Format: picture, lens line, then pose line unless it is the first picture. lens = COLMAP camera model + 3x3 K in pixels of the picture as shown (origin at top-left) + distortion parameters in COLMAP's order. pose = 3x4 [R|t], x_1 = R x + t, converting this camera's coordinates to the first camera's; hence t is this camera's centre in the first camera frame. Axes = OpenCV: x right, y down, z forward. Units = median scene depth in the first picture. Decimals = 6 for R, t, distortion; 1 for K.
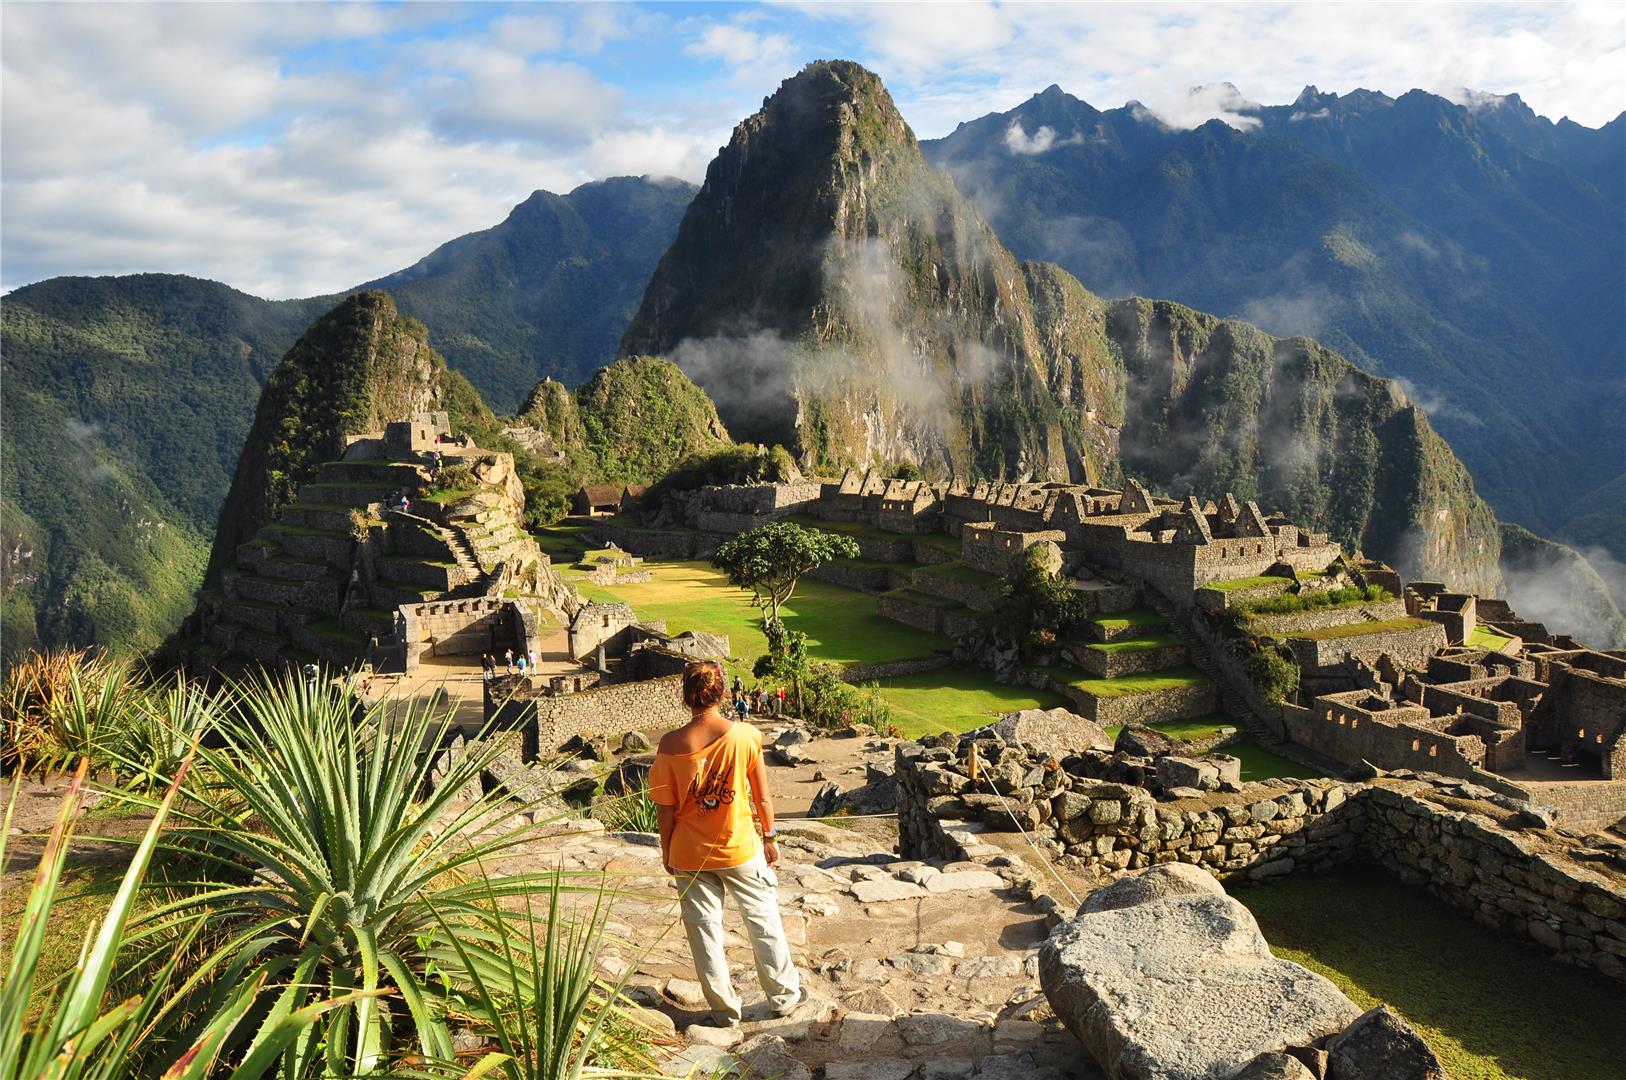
lens RADIAL K [[1279.3, 0, 813.0], [0, 1279.3, 540.0], [0, 0, 1]] dist [-0.167228, 0.133606]
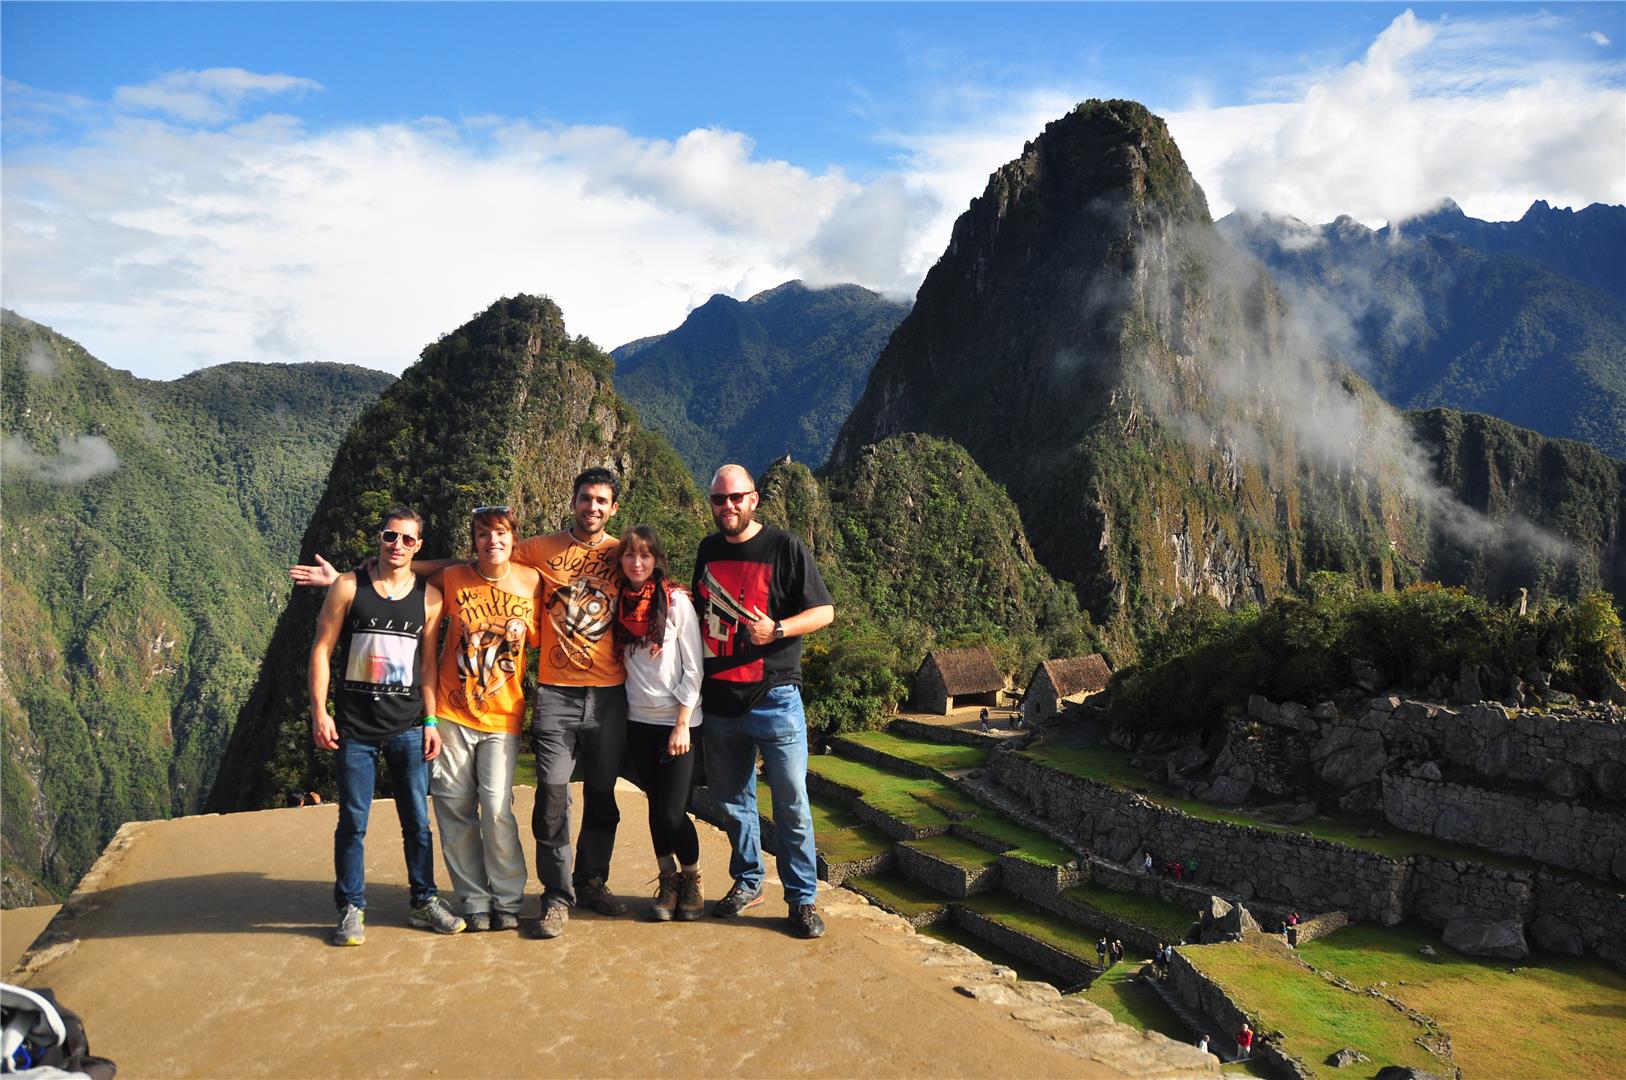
lens RADIAL K [[1279.3, 0, 813.0], [0, 1279.3, 540.0], [0, 0, 1]] dist [-0.167228, 0.133606]
pose [[0.991794, 0.039800, -0.121497, -0.085883], [-0.051027, 0.994567, -0.090737, -0.019598], [0.117226, 0.096192, 0.988436, 0.264842]]
